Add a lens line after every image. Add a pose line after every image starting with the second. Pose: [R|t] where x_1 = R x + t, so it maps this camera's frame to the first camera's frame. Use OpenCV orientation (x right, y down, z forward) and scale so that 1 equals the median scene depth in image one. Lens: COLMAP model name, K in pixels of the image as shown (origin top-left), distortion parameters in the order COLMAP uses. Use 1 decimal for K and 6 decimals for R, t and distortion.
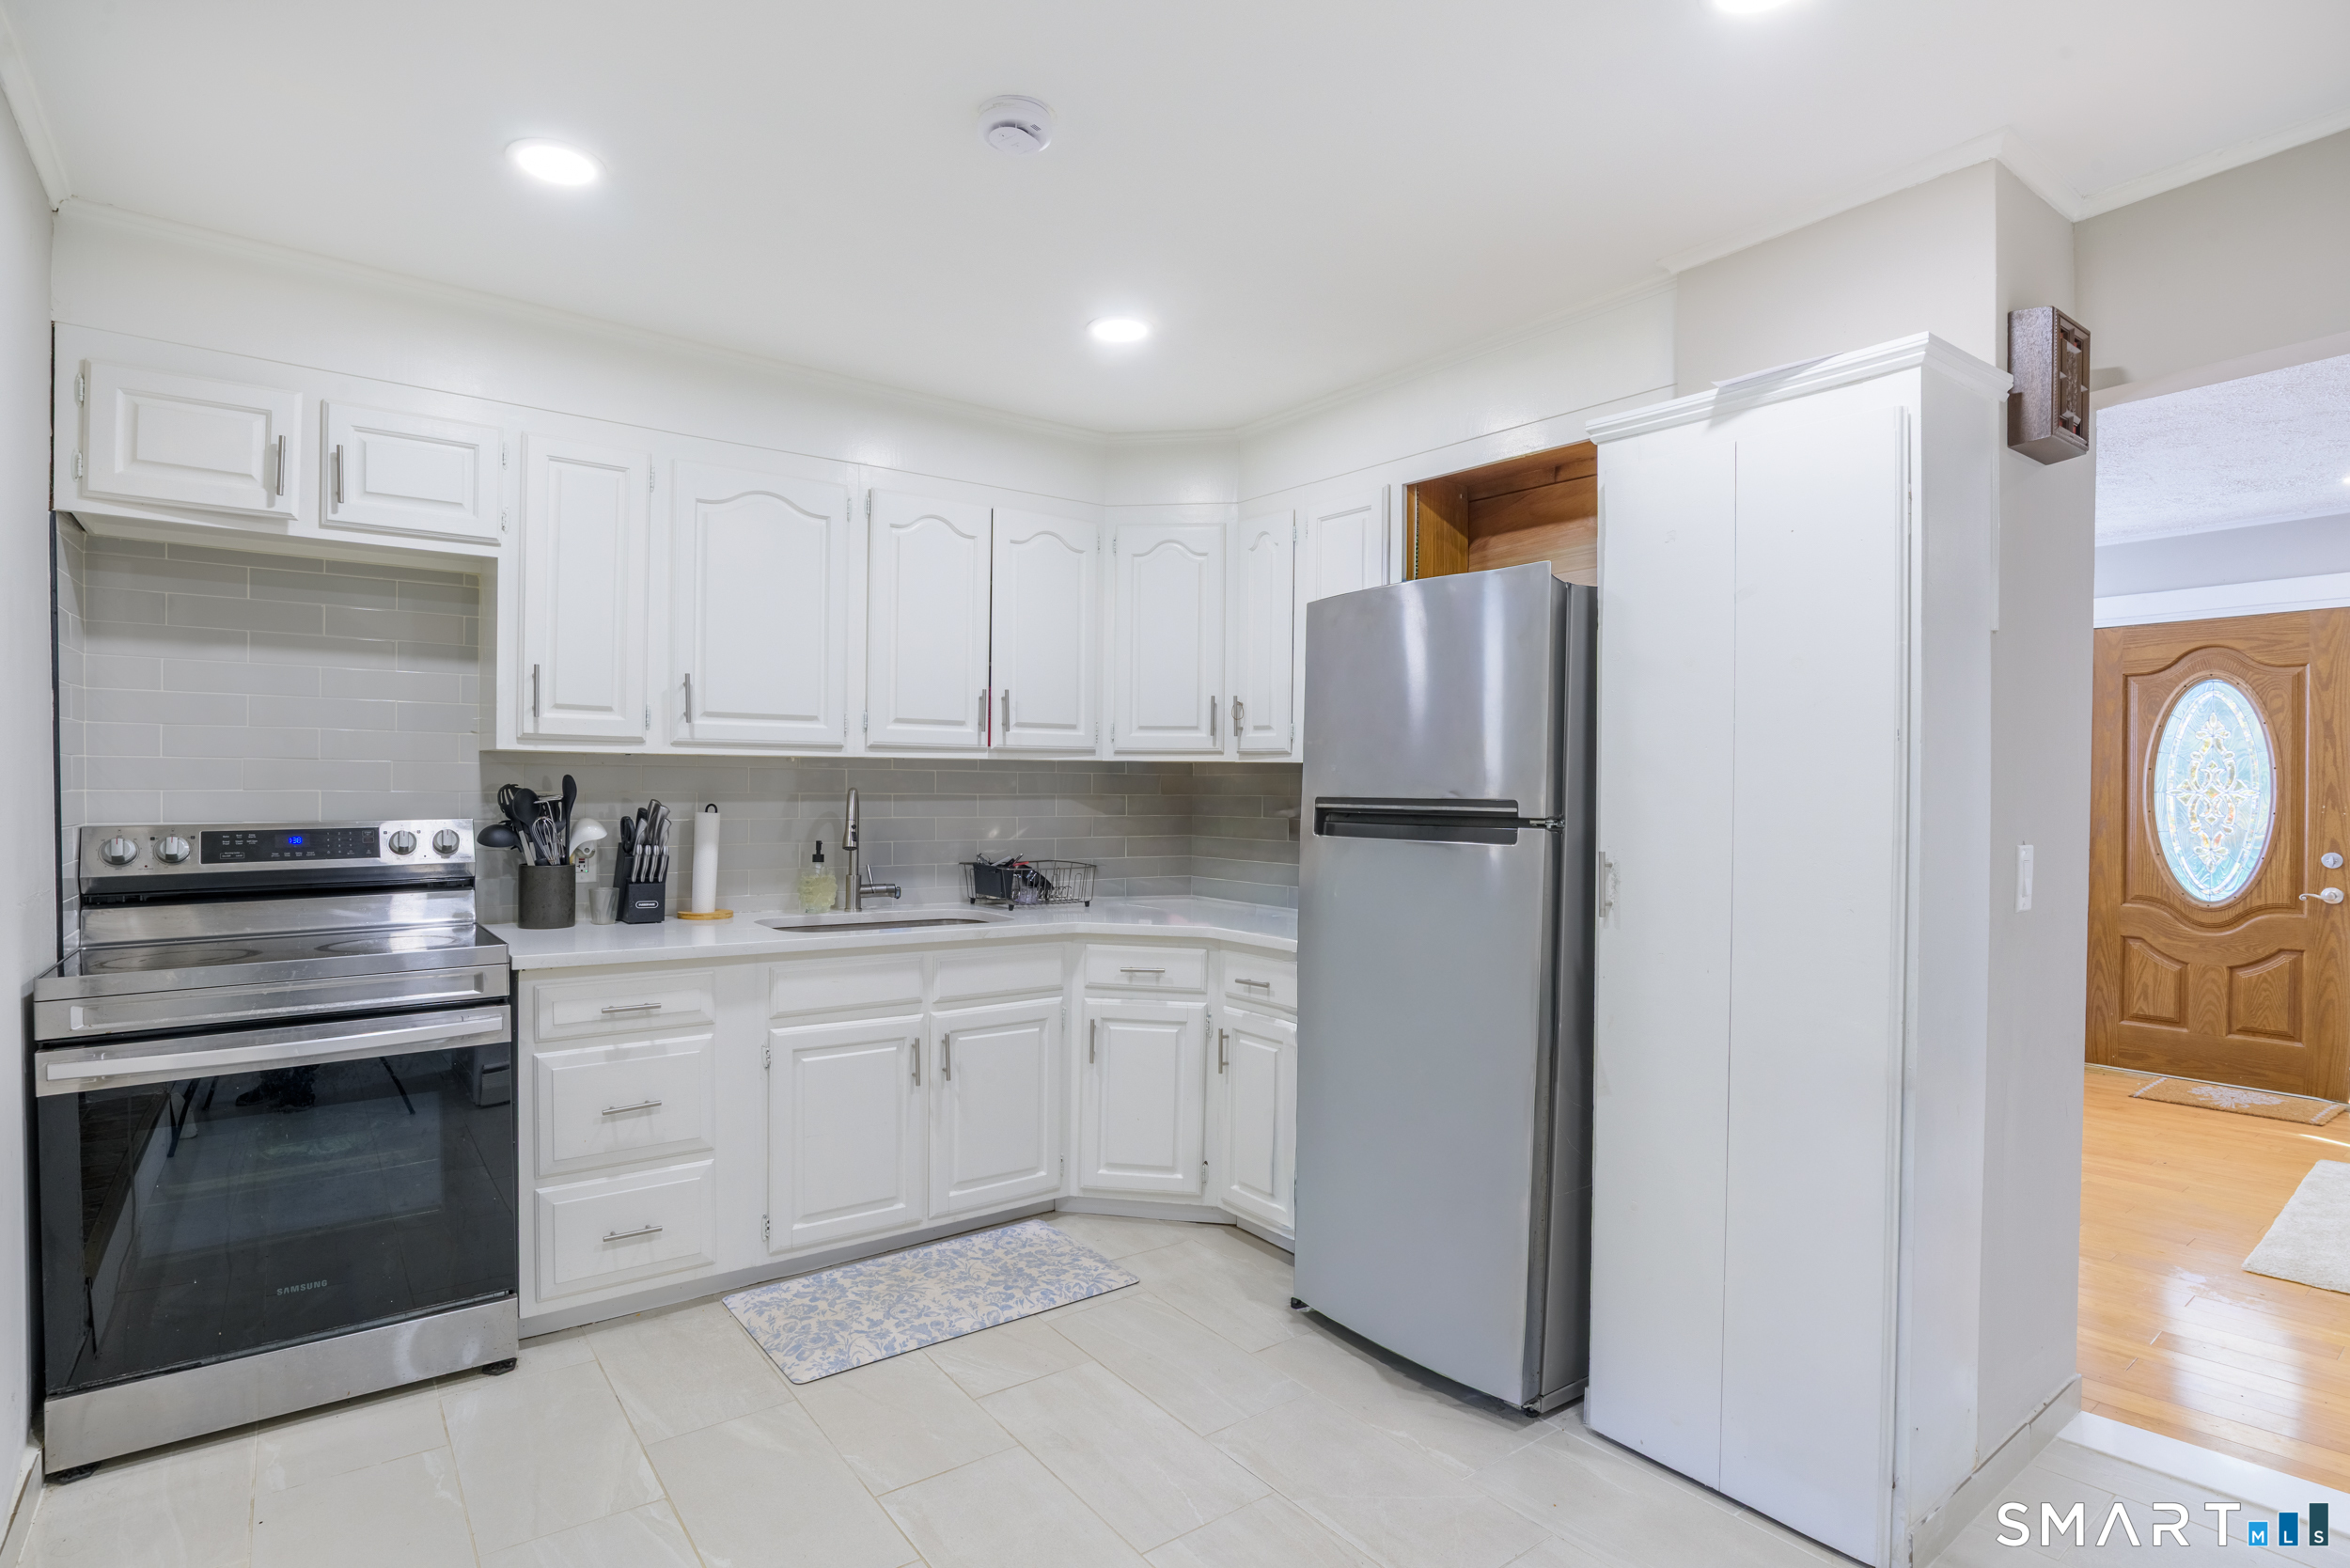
lens RADIAL K [[1204.3, 0, 1179.2], [0, 1204.3, 796.8], [0, 0, 1]] dist [-0.055381, 0.026224]
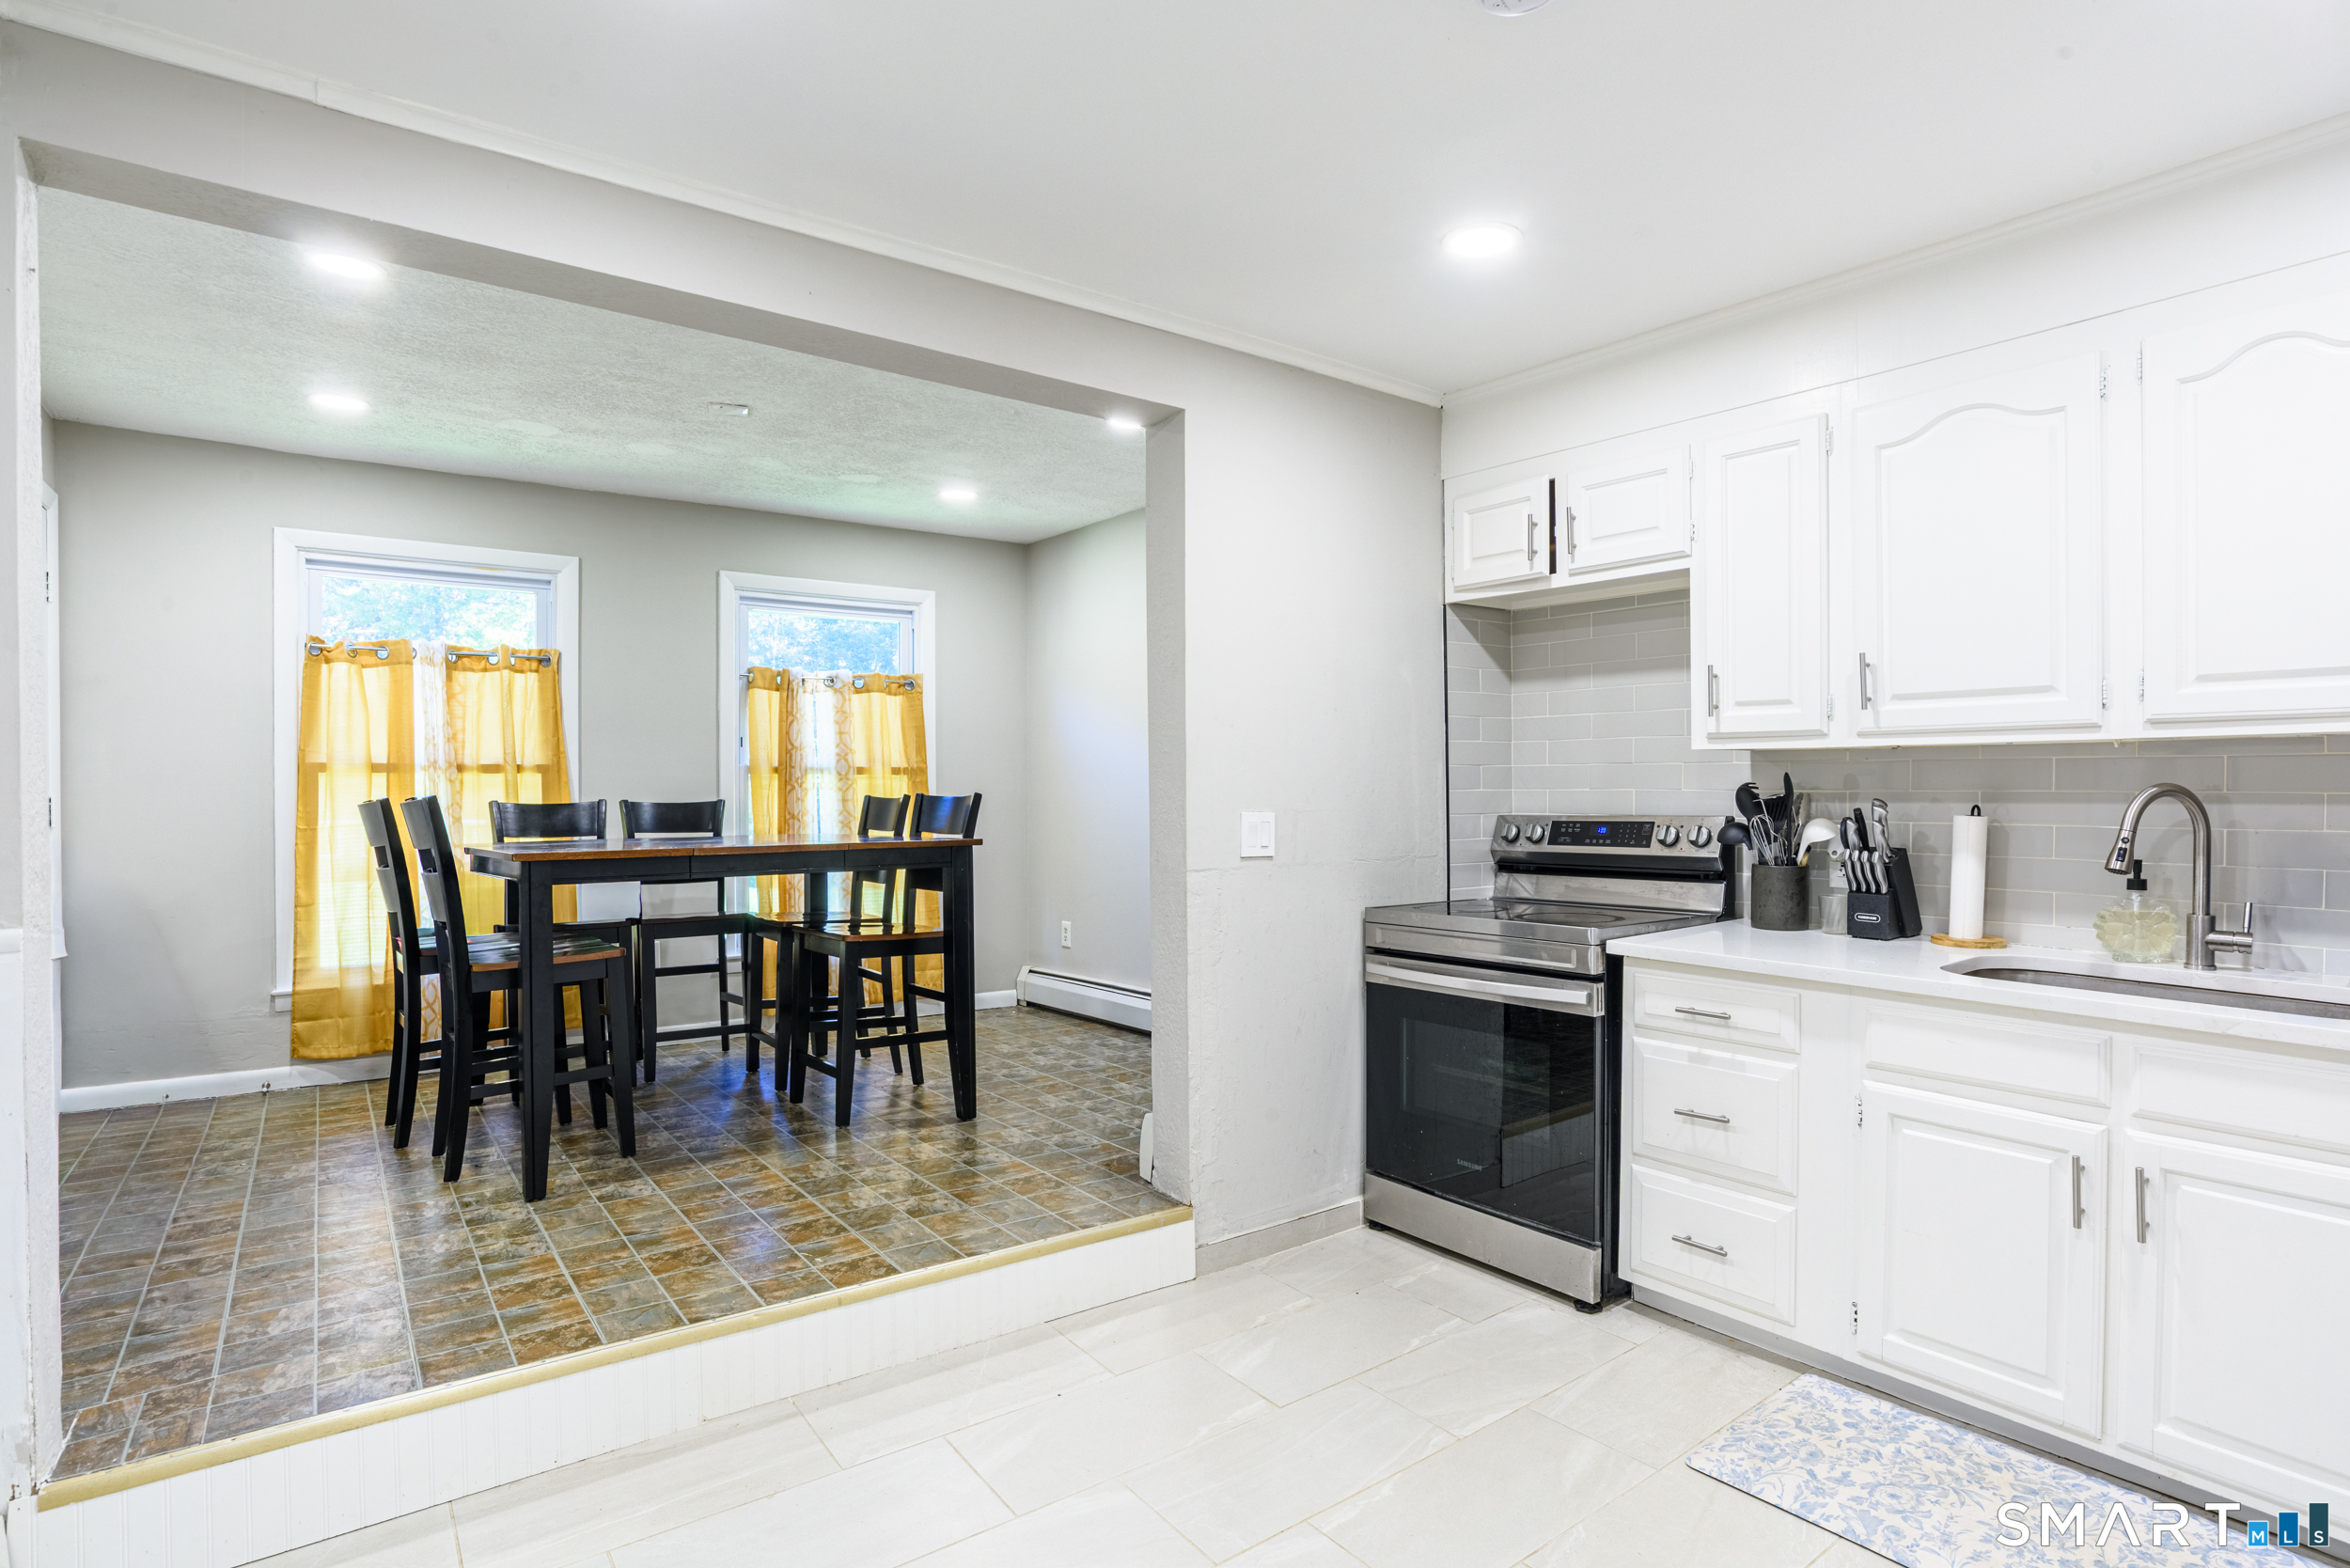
lens RADIAL K [[1204.3, 0, 1179.2], [0, 1204.3, 796.8], [0, 0, 1]] dist [-0.055381, 0.026224]
pose [[-0.012820, 0.001965, -0.999916, 0.490631], [-0.005219, 0.999984, 0.002033, 0.001751], [0.999904, 0.005244, -0.012809, 0.559776]]
